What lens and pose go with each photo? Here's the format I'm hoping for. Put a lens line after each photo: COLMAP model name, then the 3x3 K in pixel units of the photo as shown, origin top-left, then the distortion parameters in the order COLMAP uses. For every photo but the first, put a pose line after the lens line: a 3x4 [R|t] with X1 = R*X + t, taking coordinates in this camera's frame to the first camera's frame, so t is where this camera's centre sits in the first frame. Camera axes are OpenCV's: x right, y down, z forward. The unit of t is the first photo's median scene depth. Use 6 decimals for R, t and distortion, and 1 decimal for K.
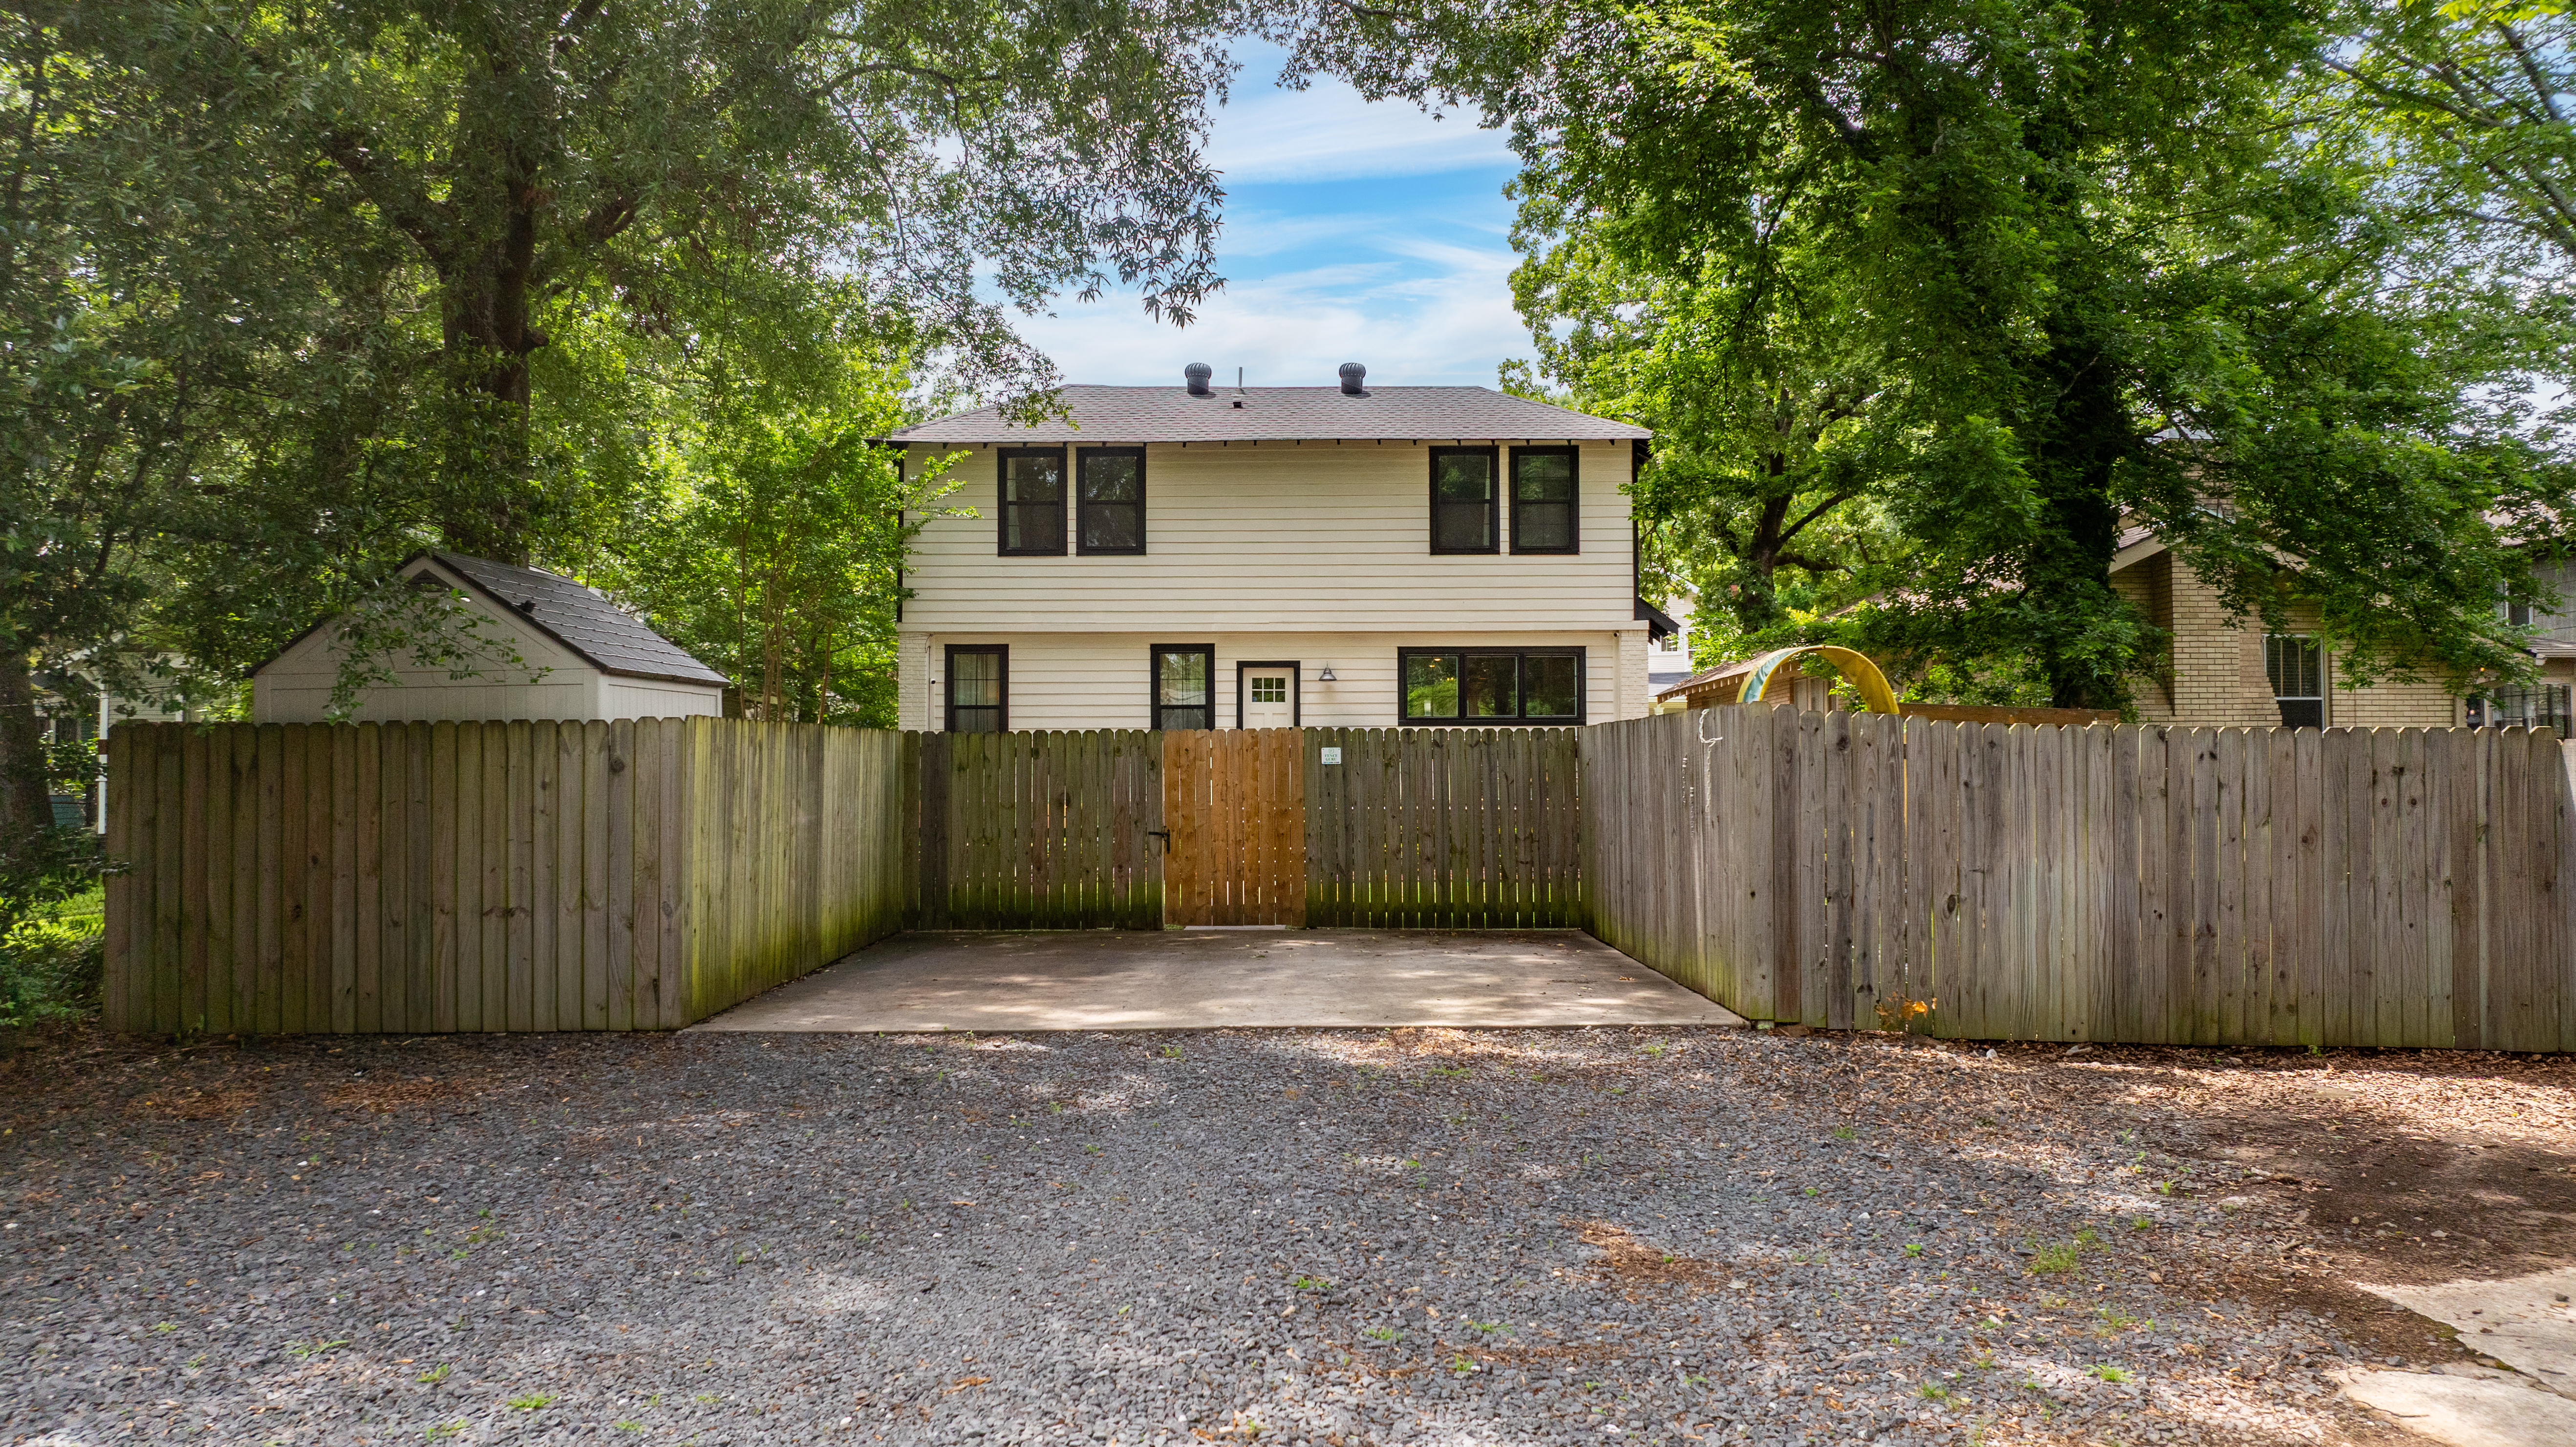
lens RADIAL K [[1877.0, 0, 1288.0], [0, 1877.0, 723.5], [0, 0, 1]] dist [0.003989, 0.000816]
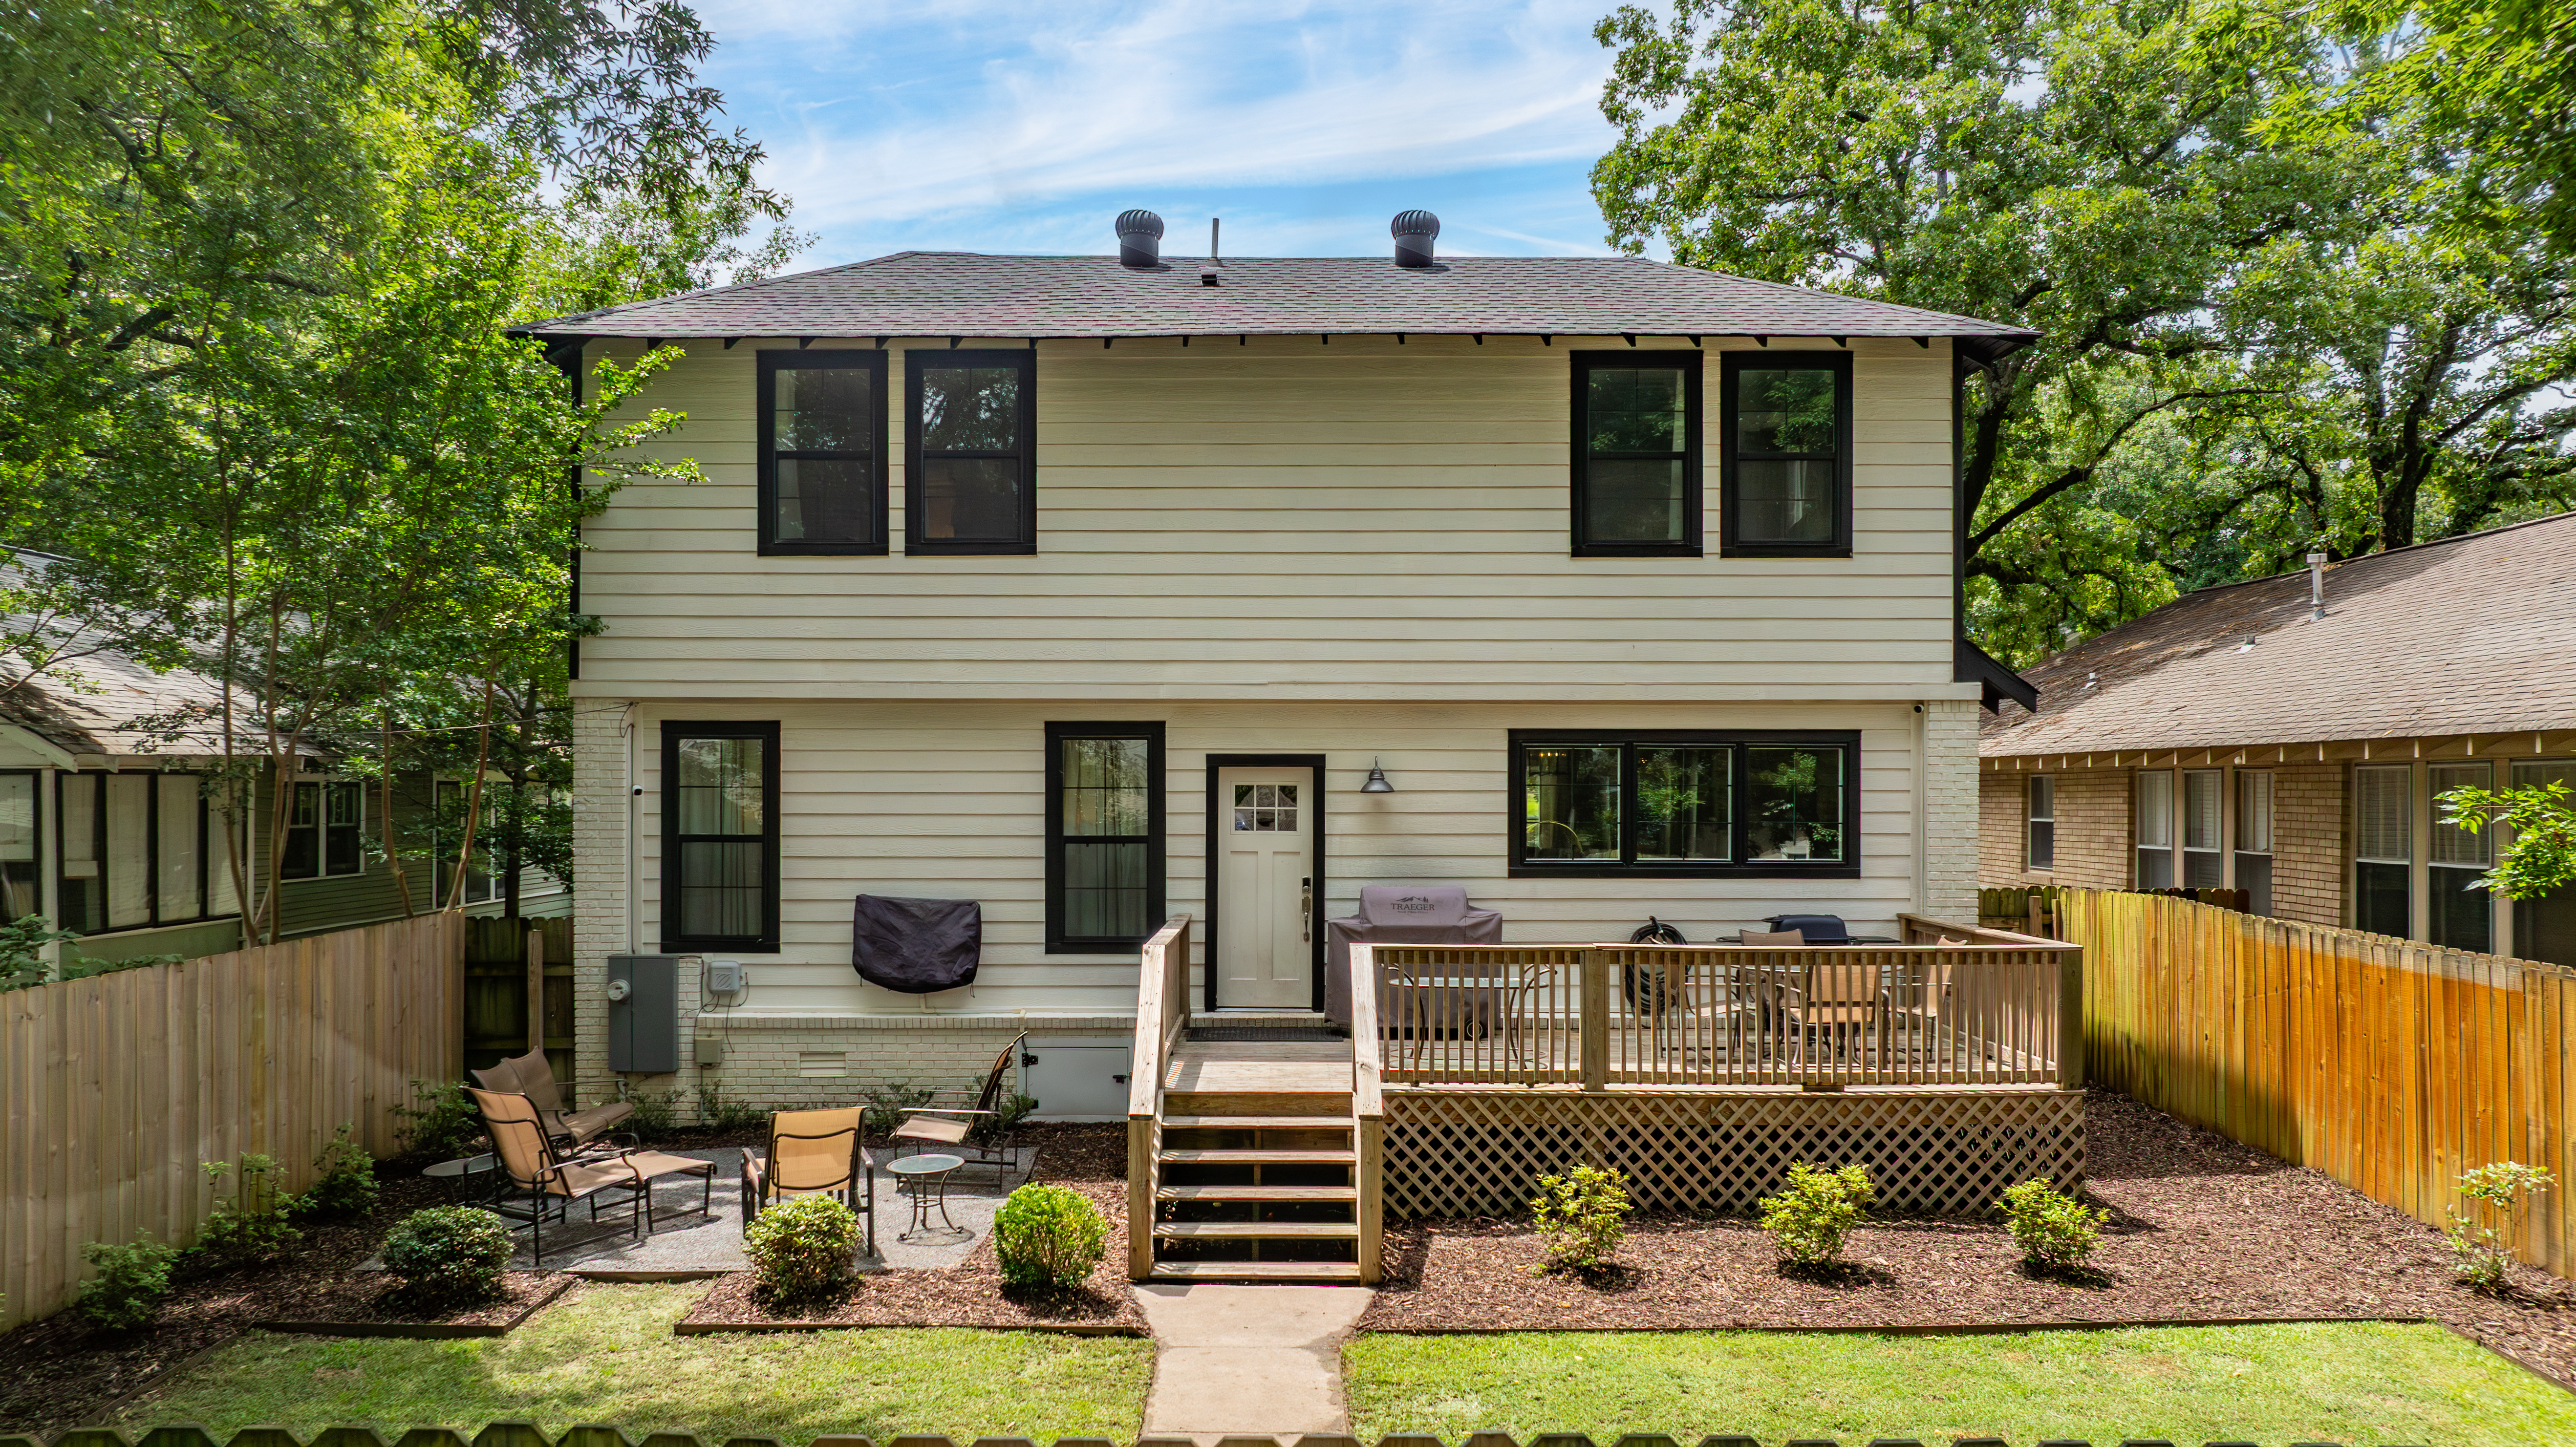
lens RADIAL K [[1855.9, 0, 1284.3], [0, 1855.9, 767.6], [0, 0, 1]] dist [-0.000865, -0.000247]
pose [[0.999940, 0.003048, 0.010555, -0.010693], [-0.003288, 0.999735, 0.022803, -0.041604], [-0.010482, -0.022837, 0.999684, 0.471053]]
